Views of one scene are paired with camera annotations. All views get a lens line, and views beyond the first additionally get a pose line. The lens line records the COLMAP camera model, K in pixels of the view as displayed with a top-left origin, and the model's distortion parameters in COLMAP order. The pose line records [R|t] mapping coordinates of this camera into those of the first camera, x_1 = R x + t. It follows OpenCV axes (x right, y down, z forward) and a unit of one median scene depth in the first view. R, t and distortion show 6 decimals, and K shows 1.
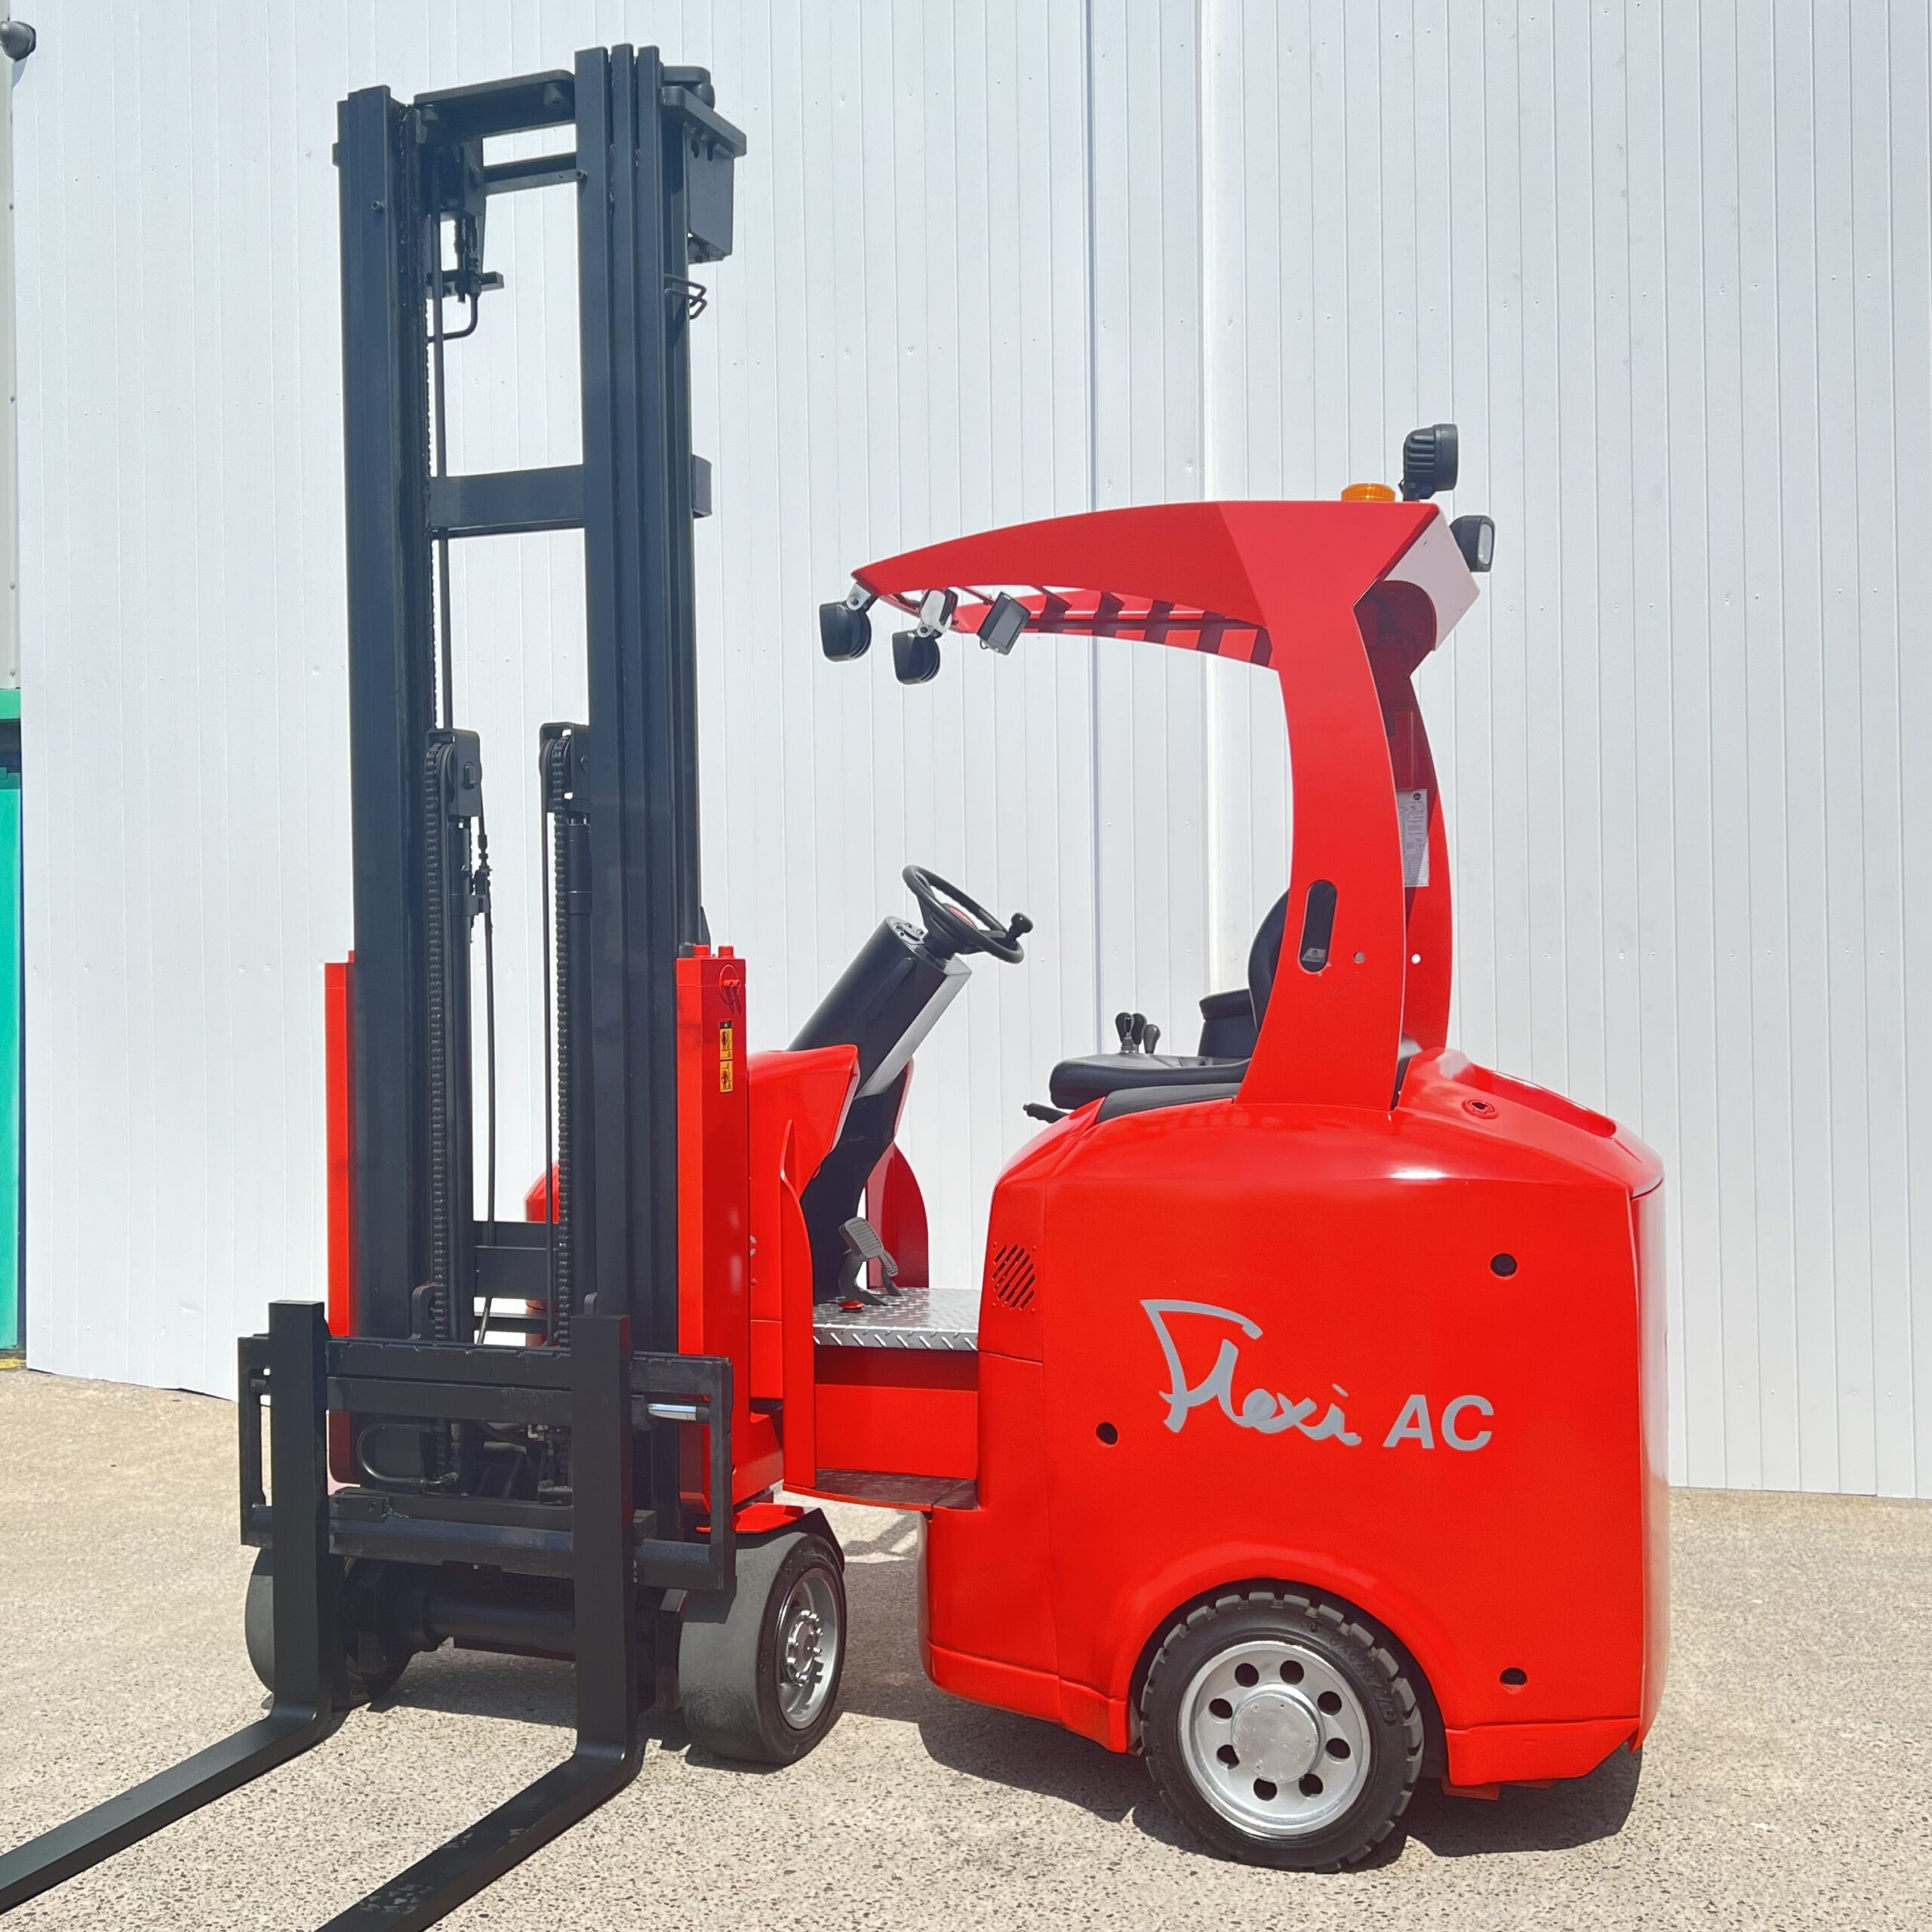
lens RADIAL K [[2173.2, 0, 963.0], [0, 2173.2, 968.2], [0, 0, 1]] dist [0.179165, -0.425566]
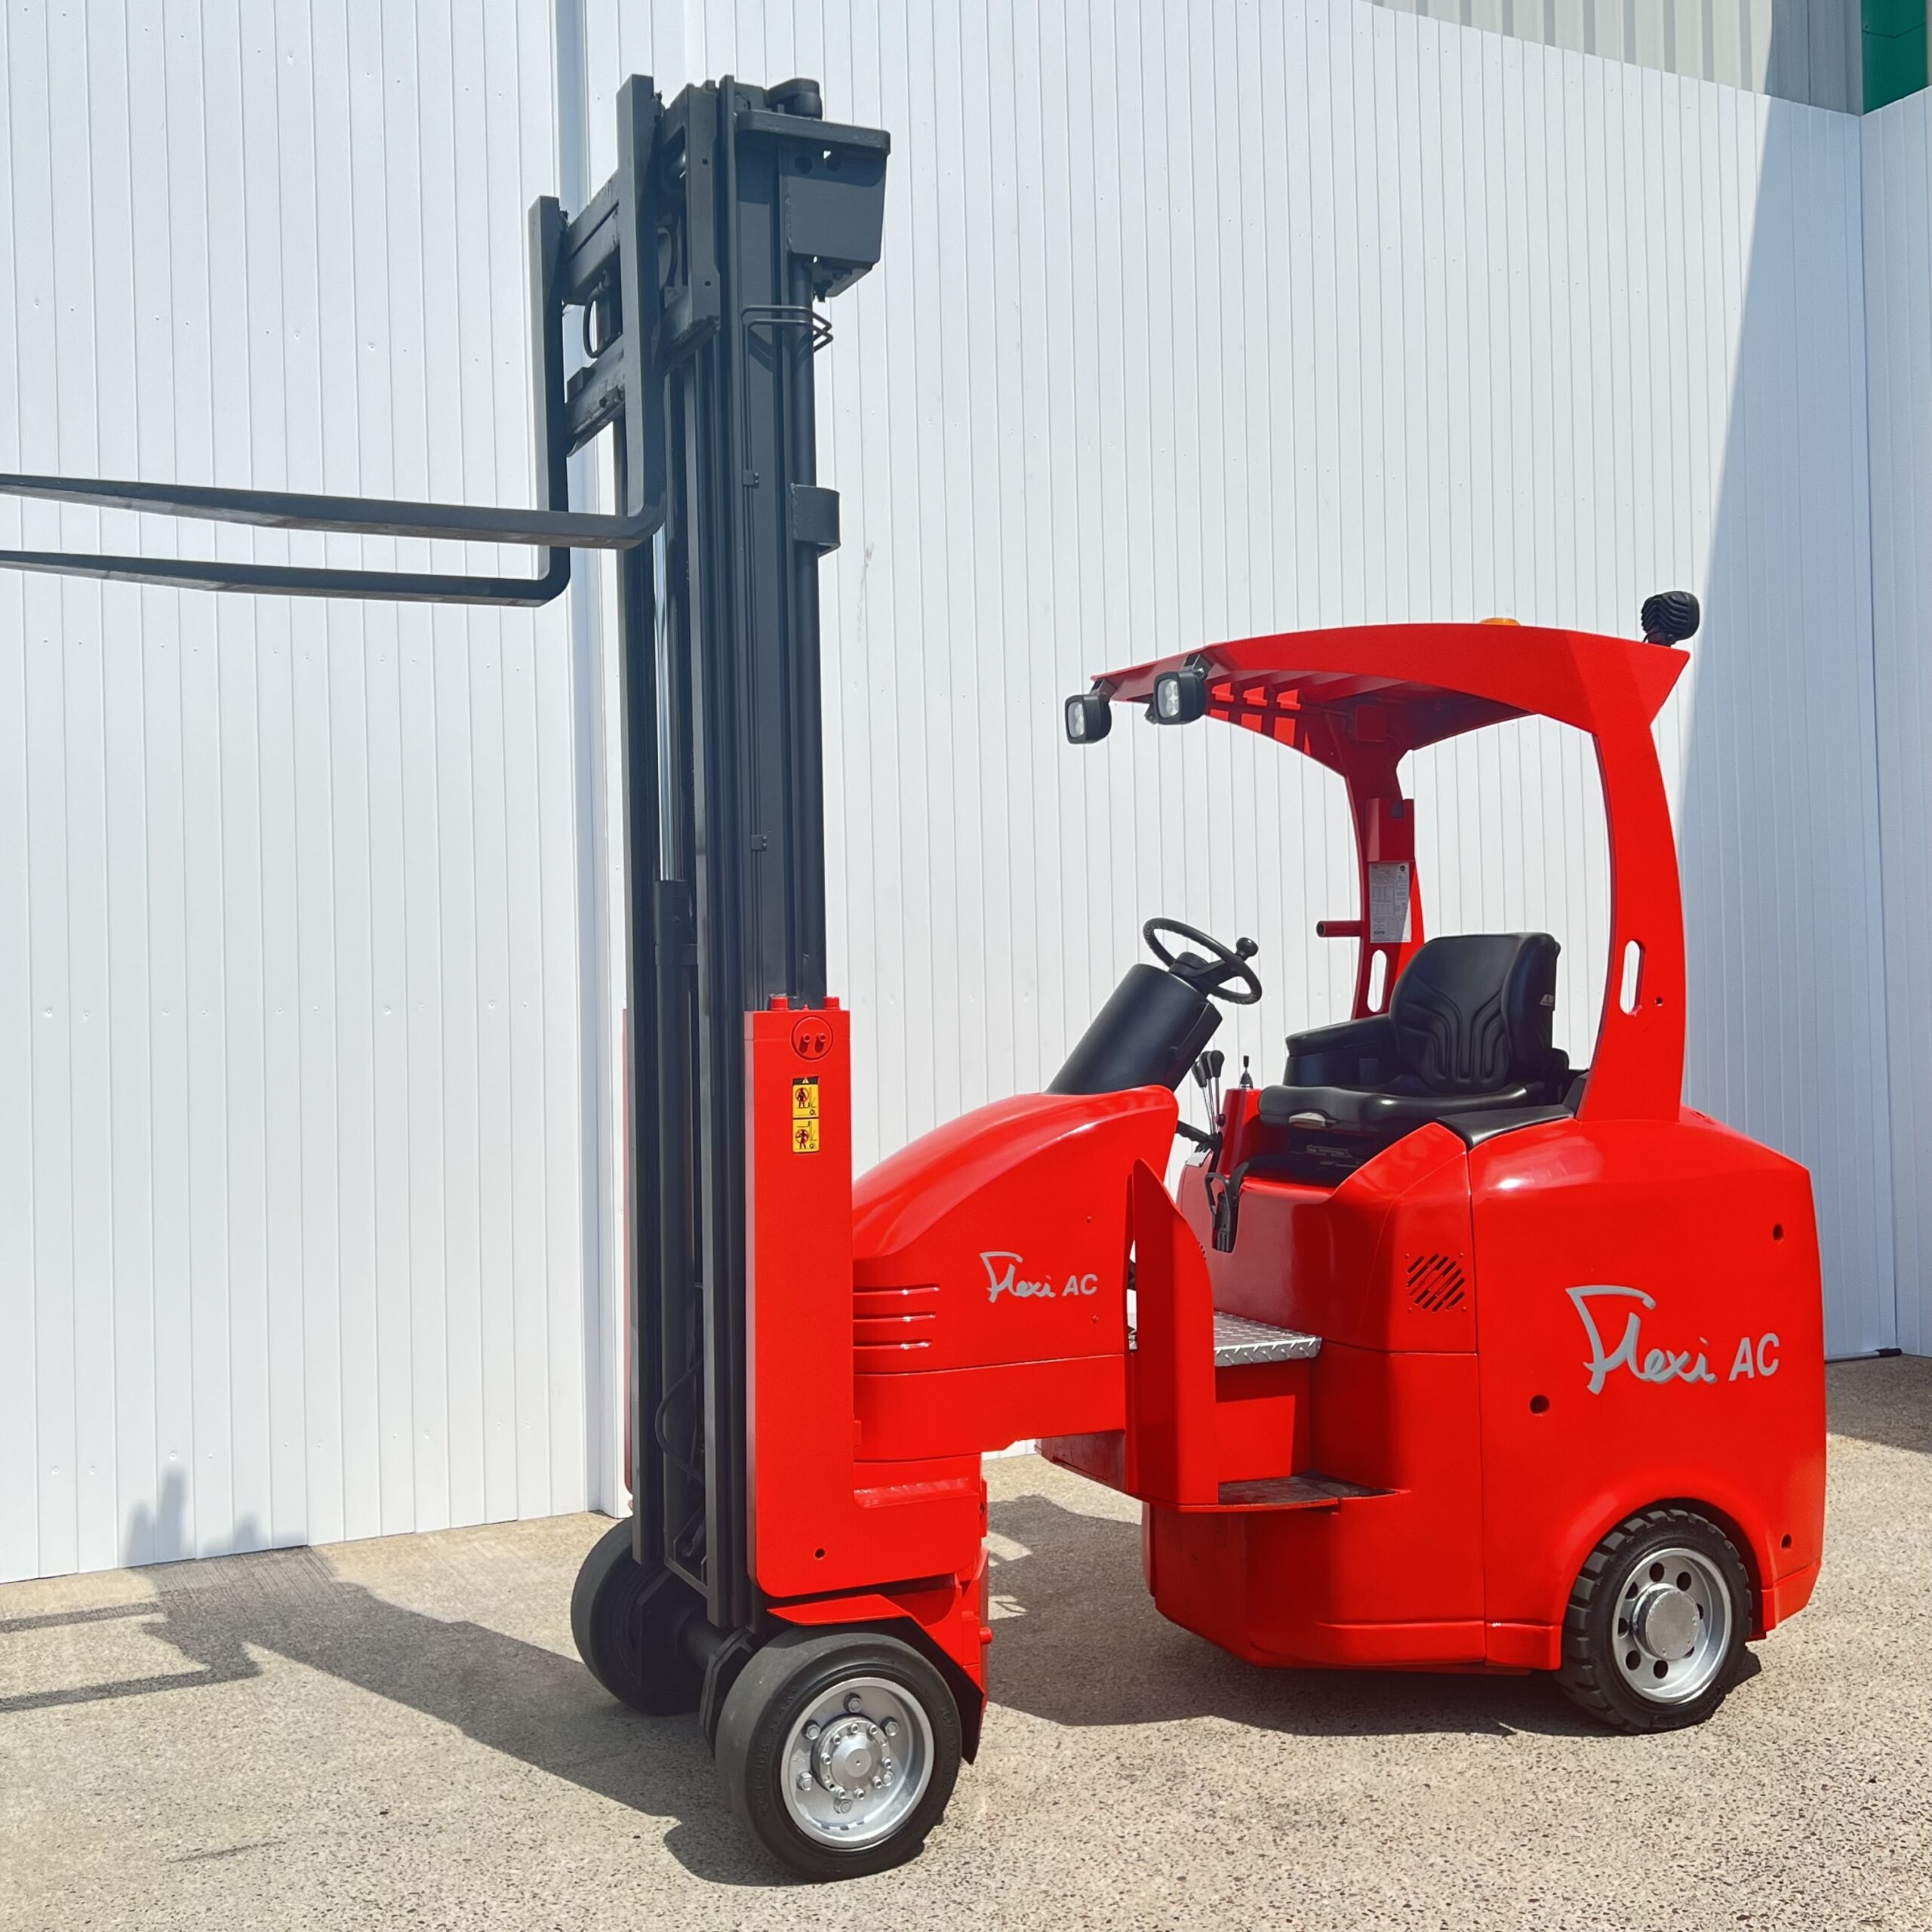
lens RADIAL K [[2152.9, 0, 959.6], [0, 2152.9, 944.4], [0, 0, 1]] dist [0.086684, -0.139901]
pose [[0.746218, 0.013869, 0.665557, -0.902721], [0.005453, 0.999622, -0.026944, -0.005717], [-0.665679, 0.023736, 0.745860, 0.310807]]
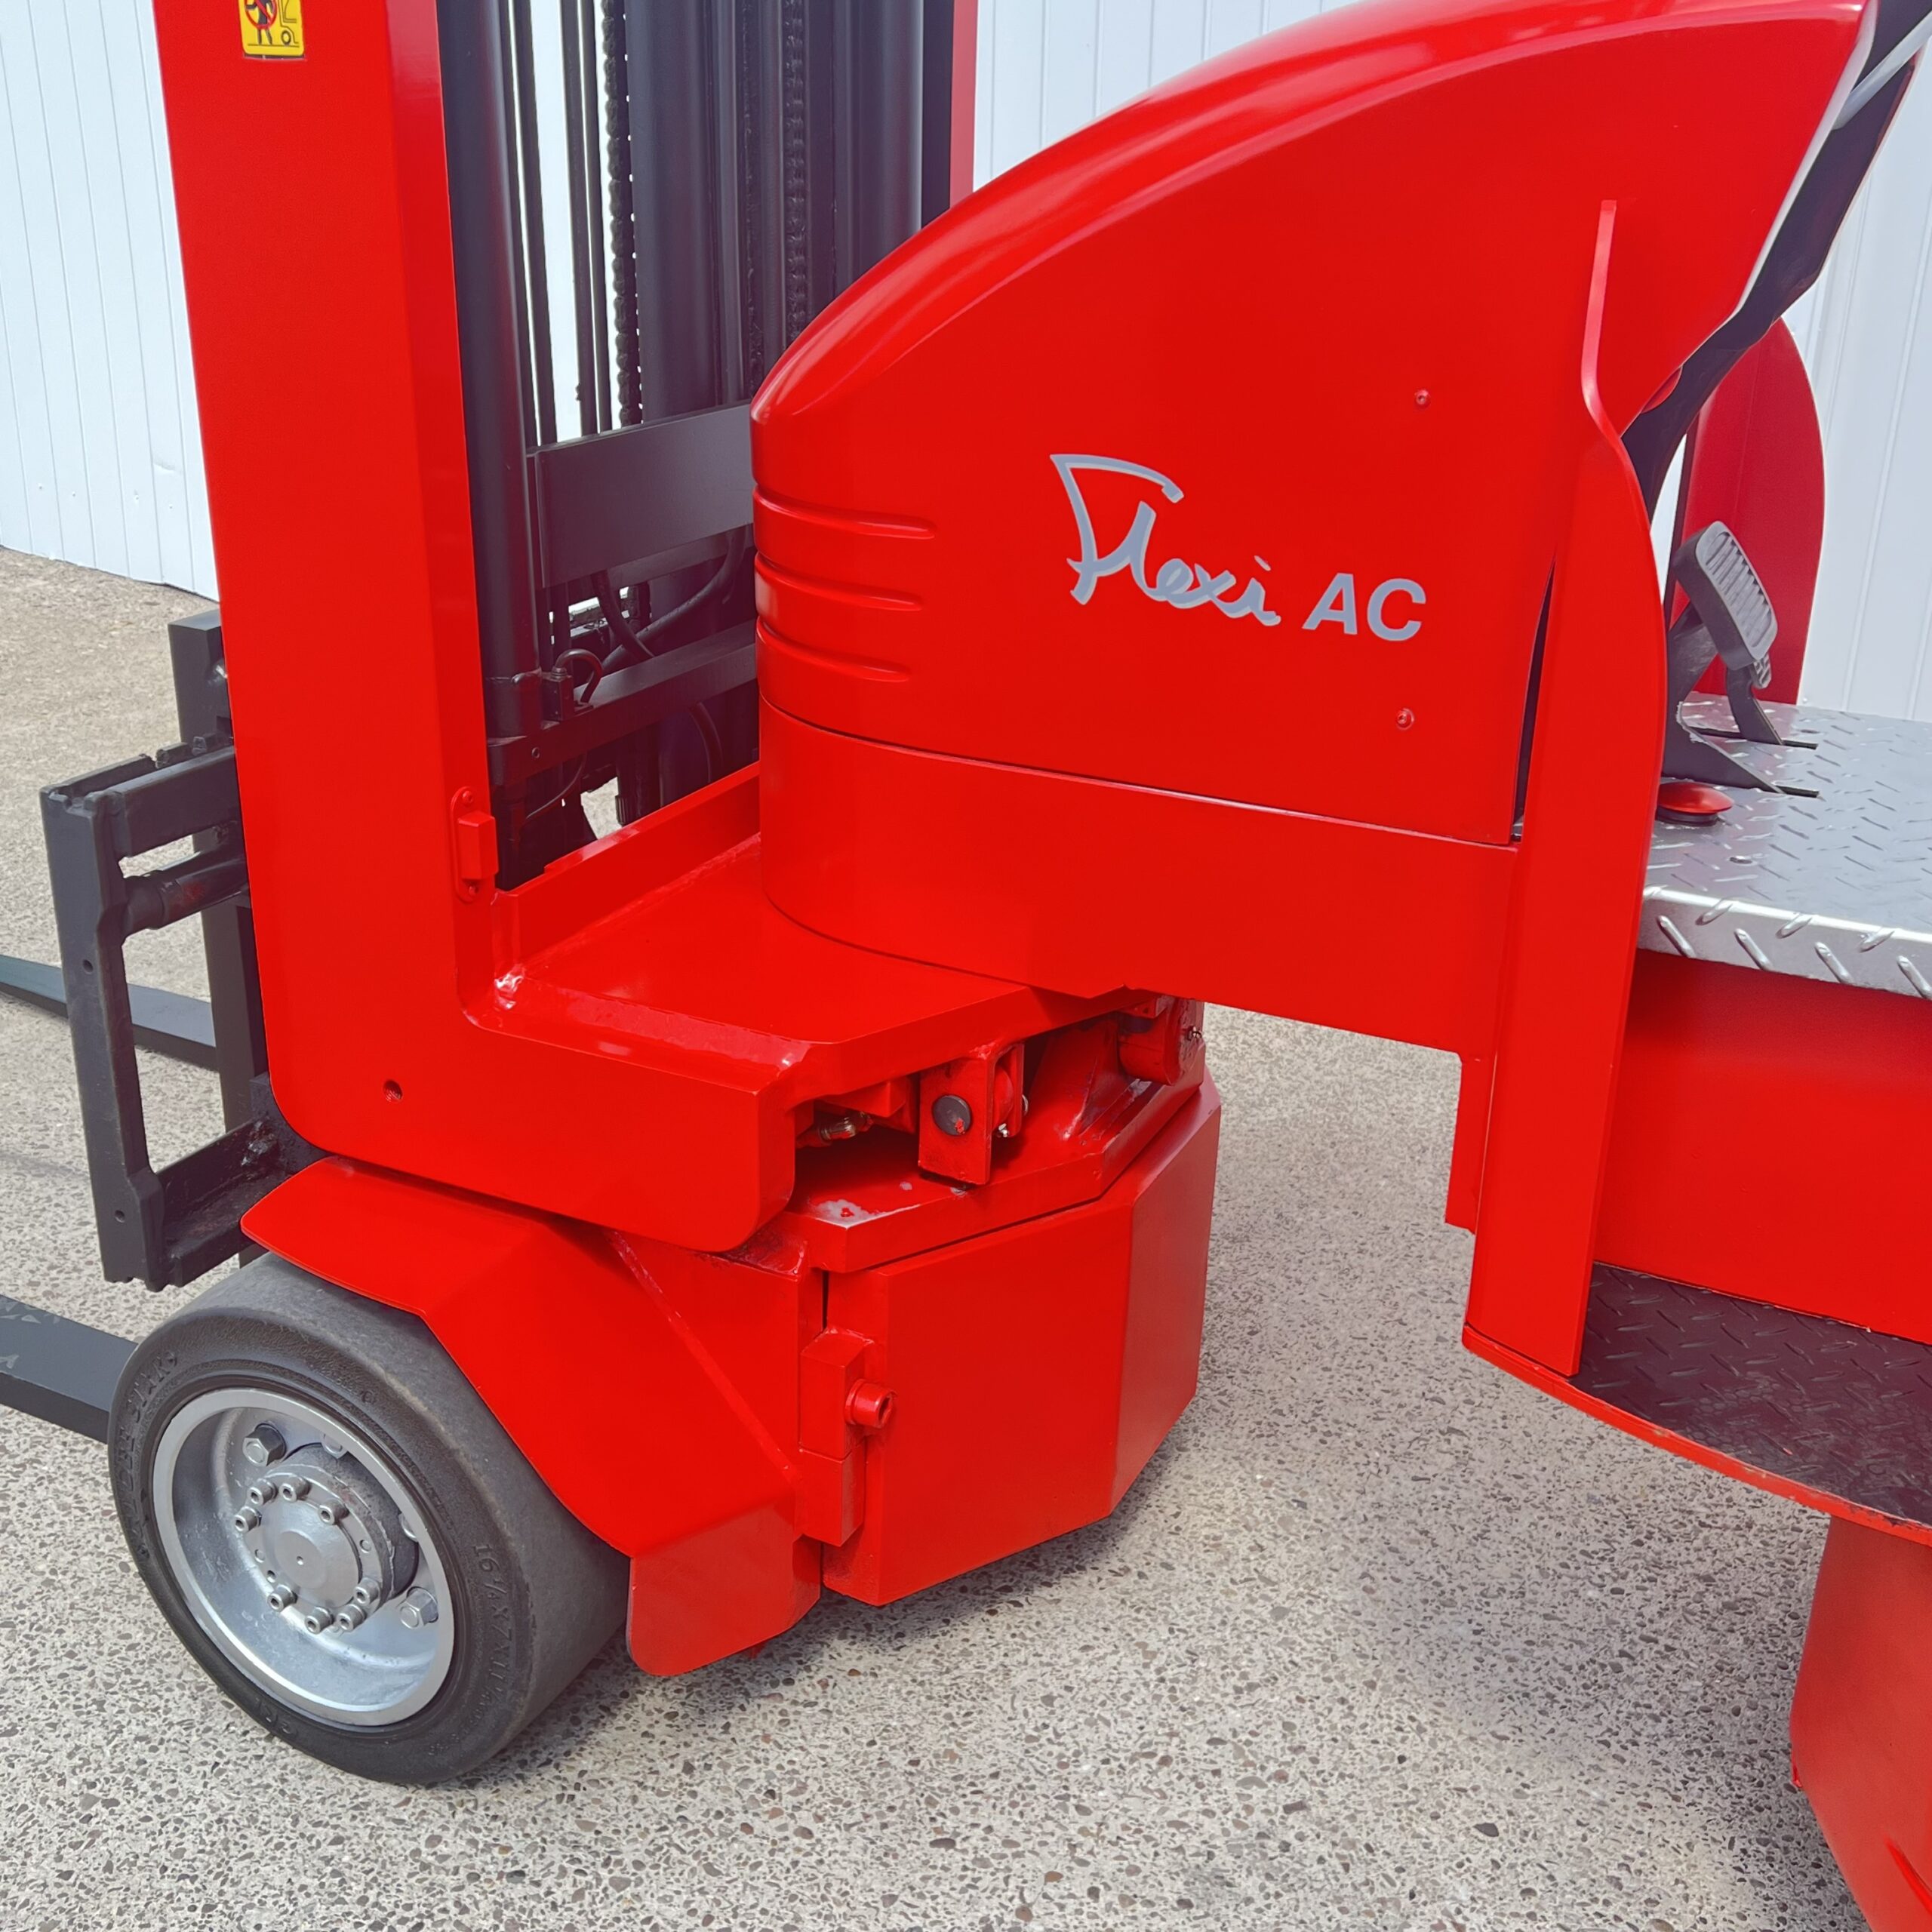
lens RADIAL K [[2152.9, 0, 959.6], [0, 2152.9, 944.4], [0, 0, 1]] dist [0.086684, -0.139901]
pose [[0.985623, 0.090681, -0.142562, -0.123789], [-0.031843, 0.928345, 0.370353, 0.061737], [0.165931, -0.360489, 0.917886, 0.744418]]
